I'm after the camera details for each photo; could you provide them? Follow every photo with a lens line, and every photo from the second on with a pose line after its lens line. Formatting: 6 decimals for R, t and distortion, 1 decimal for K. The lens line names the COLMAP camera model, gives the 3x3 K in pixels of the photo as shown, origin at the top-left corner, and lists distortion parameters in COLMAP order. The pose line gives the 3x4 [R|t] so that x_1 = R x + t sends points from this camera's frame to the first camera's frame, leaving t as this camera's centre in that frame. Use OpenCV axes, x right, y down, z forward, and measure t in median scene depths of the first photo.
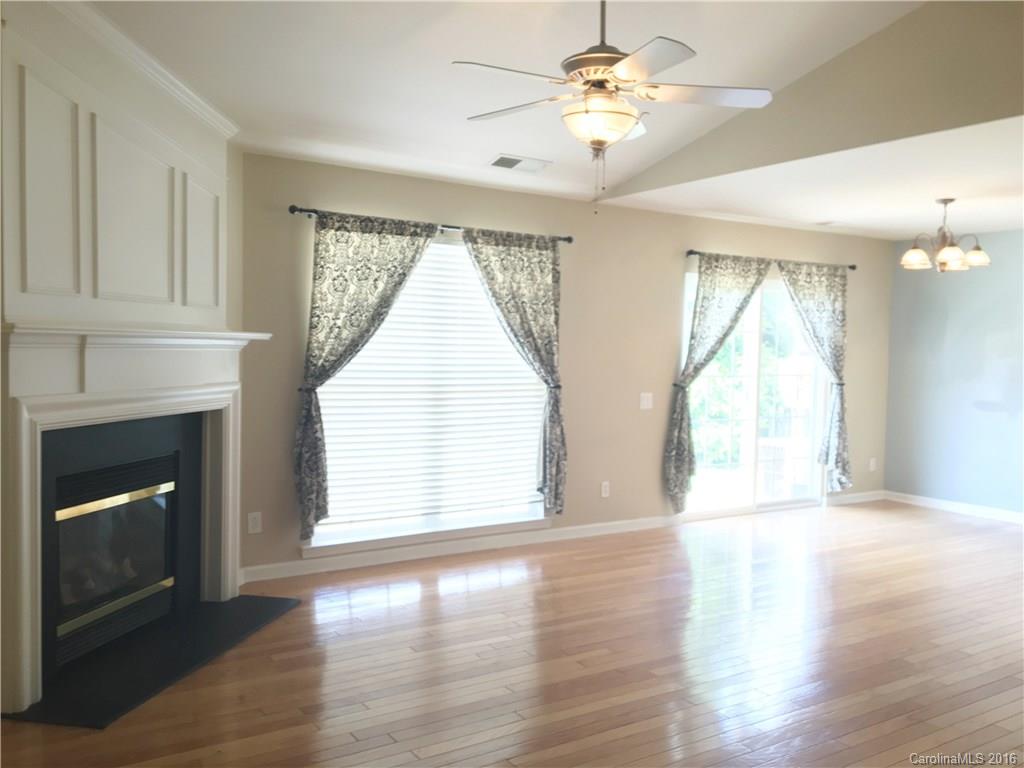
lens RADIAL K [[867.9, 0, 512.8], [0, 867.9, 384.4], [0, 0, 1]] dist [0.012811, -0.000731]
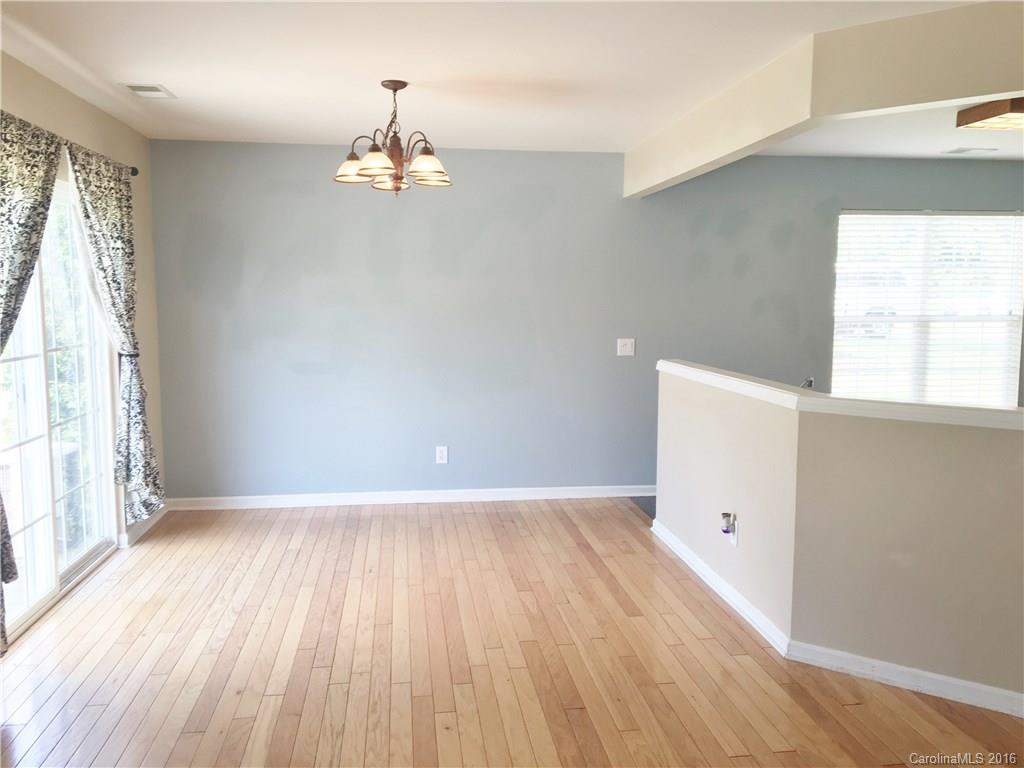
lens RADIAL K [[867.9, 0, 512.2], [0, 867.9, 384.0], [0, 0, 1]] dist [0.012811, -0.000731]
pose [[0.425641, -0.108669, 0.898343, -0.083132], [0.044107, 0.994074, 0.099352, -0.030707], [-0.903816, -0.002665, 0.427912, 0.475913]]
